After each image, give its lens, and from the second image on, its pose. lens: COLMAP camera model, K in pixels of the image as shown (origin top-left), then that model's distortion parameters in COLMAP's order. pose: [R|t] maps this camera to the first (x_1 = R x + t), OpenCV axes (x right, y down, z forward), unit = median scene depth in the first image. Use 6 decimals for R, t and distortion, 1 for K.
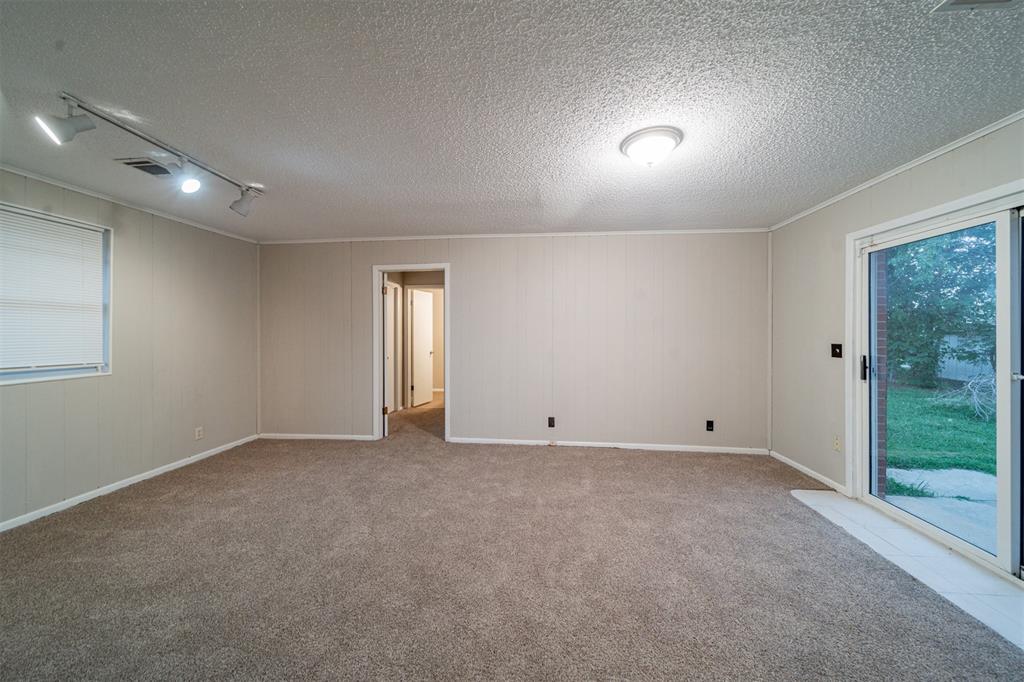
lens RADIAL K [[362.0, 0, 511.0], [0, 362.0, 333.4], [0, 0, 1]] dist [-0.000506, -0.000101]
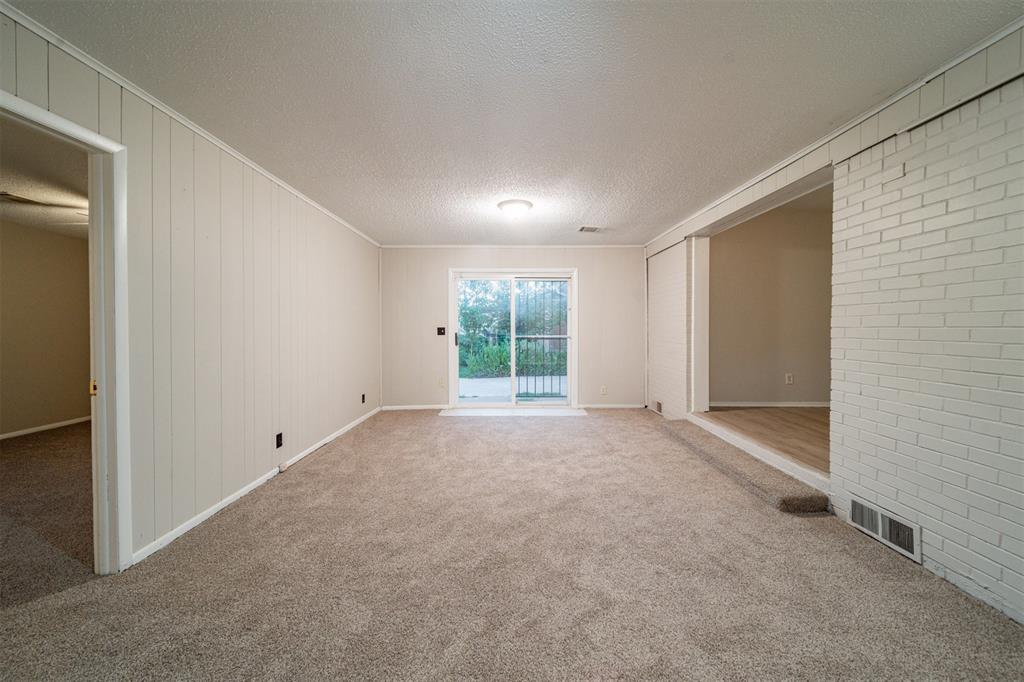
lens RADIAL K [[362.0, 0, 511.0], [0, 362.0, 333.4], [0, 0, 1]] dist [-0.000506, -0.000101]
pose [[-0.108266, -0.018429, 0.993951, -0.672978], [0.003820, 0.999813, 0.018954, 0.018663], [-0.994115, 0.005849, -0.108175, 0.625783]]
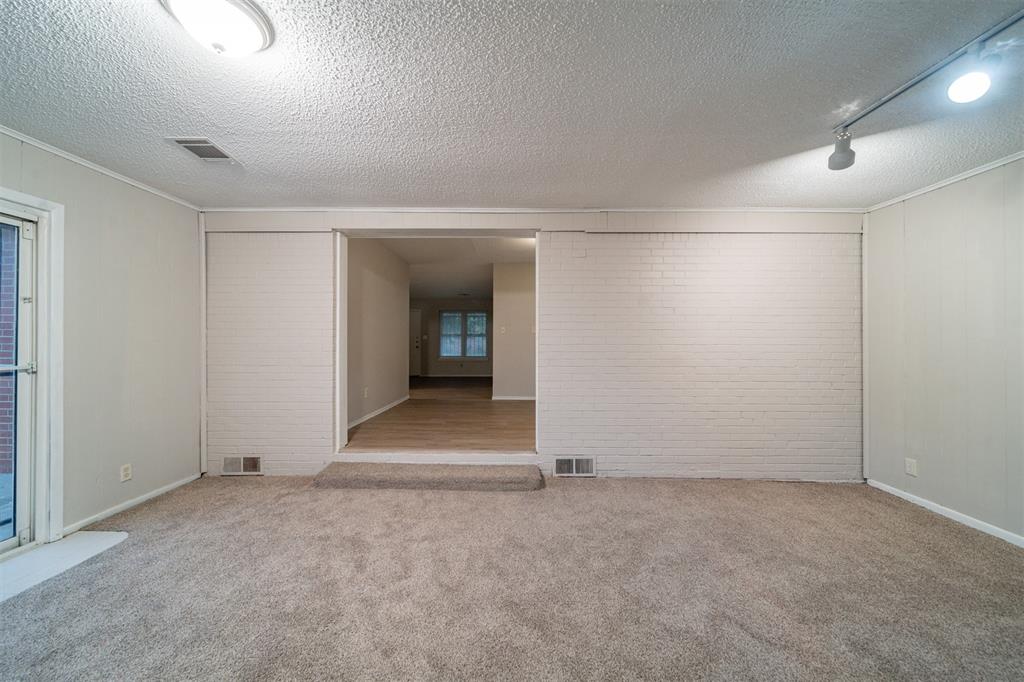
lens RADIAL K [[366.9, 0, 516.2], [0, 366.9, 340.0], [0, 0, 1]] dist [-0.000131, -0.000033]
pose [[-0.996197, -0.002023, -0.087104, -0.036686], [-0.002197, 0.999996, 0.001903, 0.011577], [0.087099, 0.002087, -0.996197, 0.868637]]
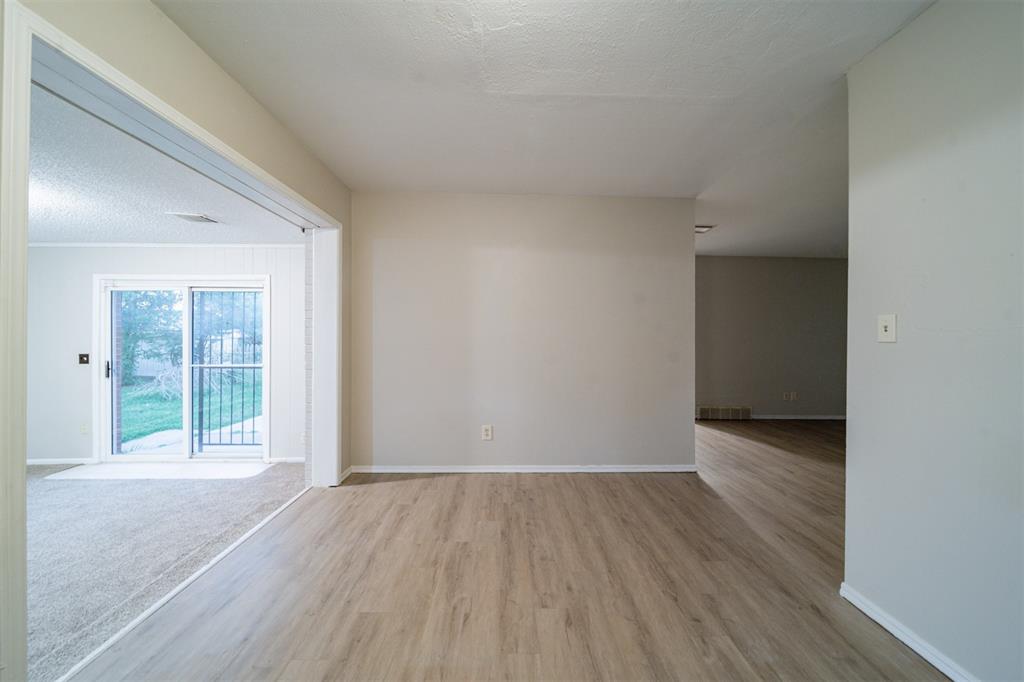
lens RADIAL K [[362.0, 0, 511.0], [0, 362.0, 333.4], [0, 0, 1]] dist [-0.000506, -0.000101]
pose [[-0.115097, 0.003976, 0.993346, -0.441831], [0.003175, 0.999988, -0.003635, -0.026547], [-0.993349, 0.002735, -0.115108, -0.298509]]
